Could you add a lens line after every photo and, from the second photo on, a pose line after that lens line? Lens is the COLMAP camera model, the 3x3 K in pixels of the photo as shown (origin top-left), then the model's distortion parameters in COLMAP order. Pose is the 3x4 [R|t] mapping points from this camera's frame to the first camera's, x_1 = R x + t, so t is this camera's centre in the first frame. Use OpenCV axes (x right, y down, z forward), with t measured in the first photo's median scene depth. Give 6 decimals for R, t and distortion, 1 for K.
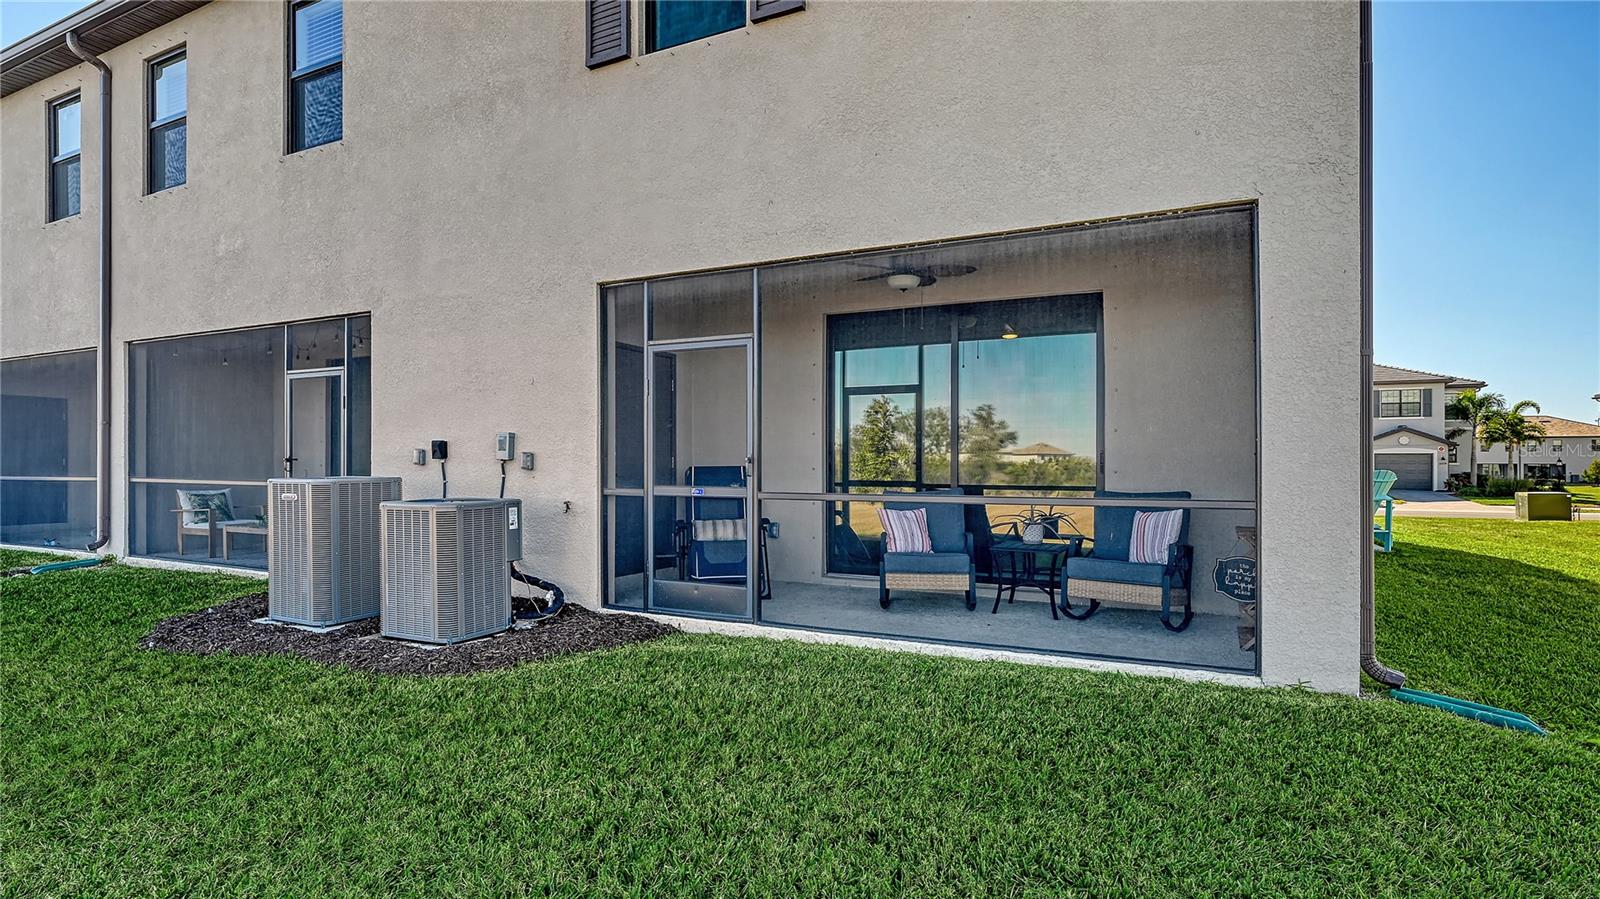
lens RADIAL K [[790.4, 0, 800.5], [0, 790.4, 458.5], [0, 0, 1]] dist [-0.003964, 0.003509]
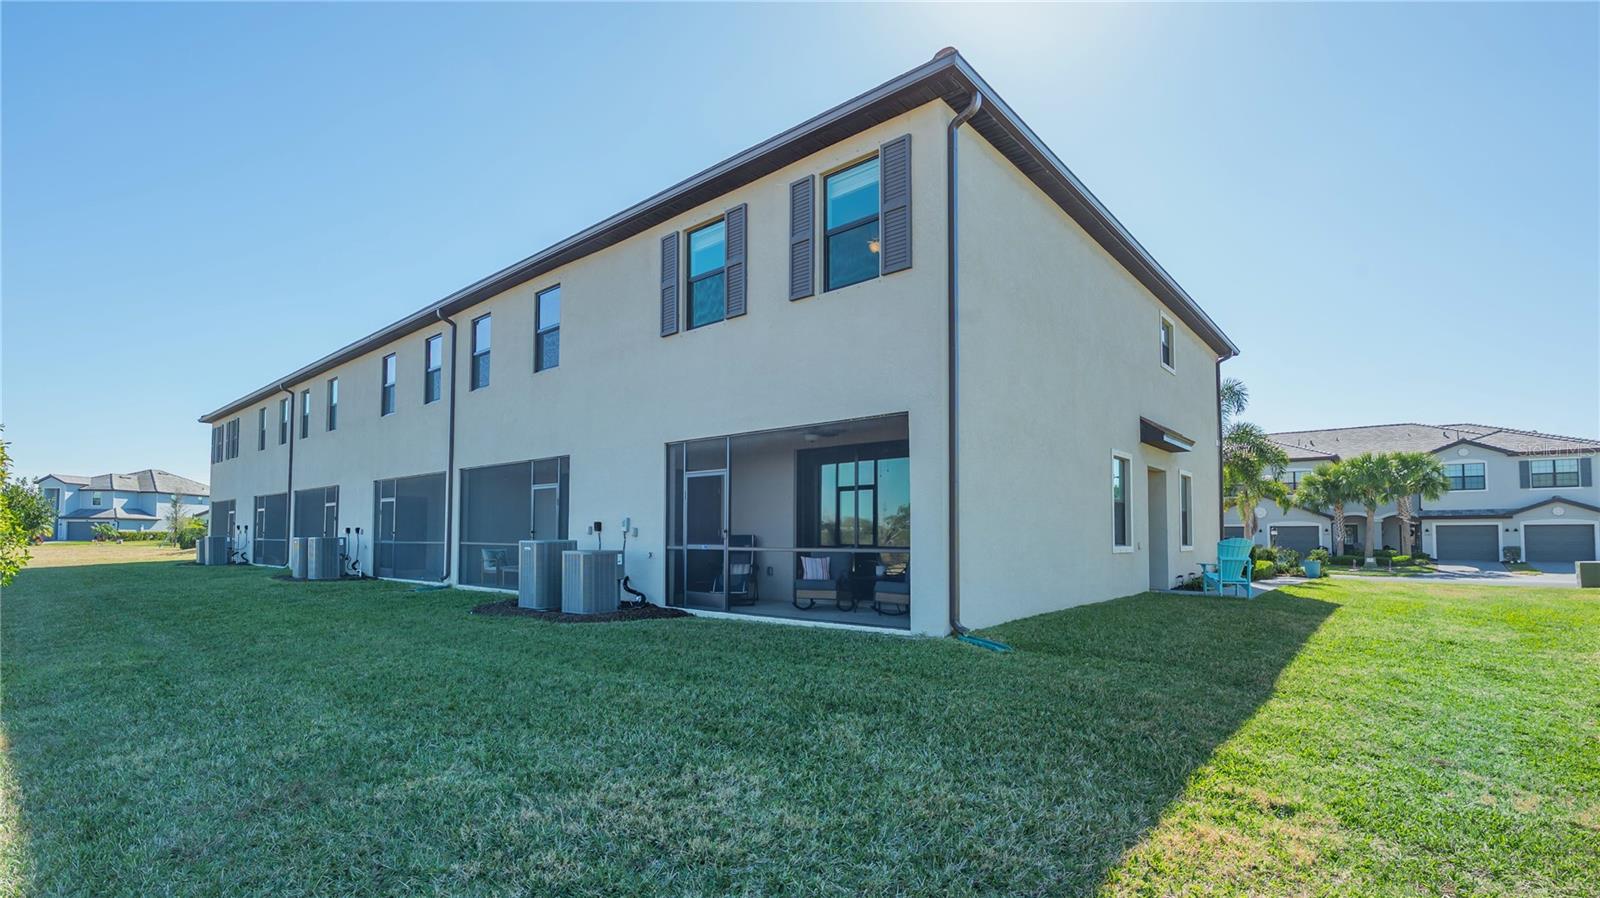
lens RADIAL K [[687.8, 0, 784.3], [0, 687.8, 495.6], [0, 0, 1]] dist [0.001853, -0.000092]
pose [[0.968164, -0.015228, -0.249852, 0.385757], [0.002195, 0.998626, -0.052359, 0.002685], [0.250306, 0.050144, 0.966867, -0.495464]]
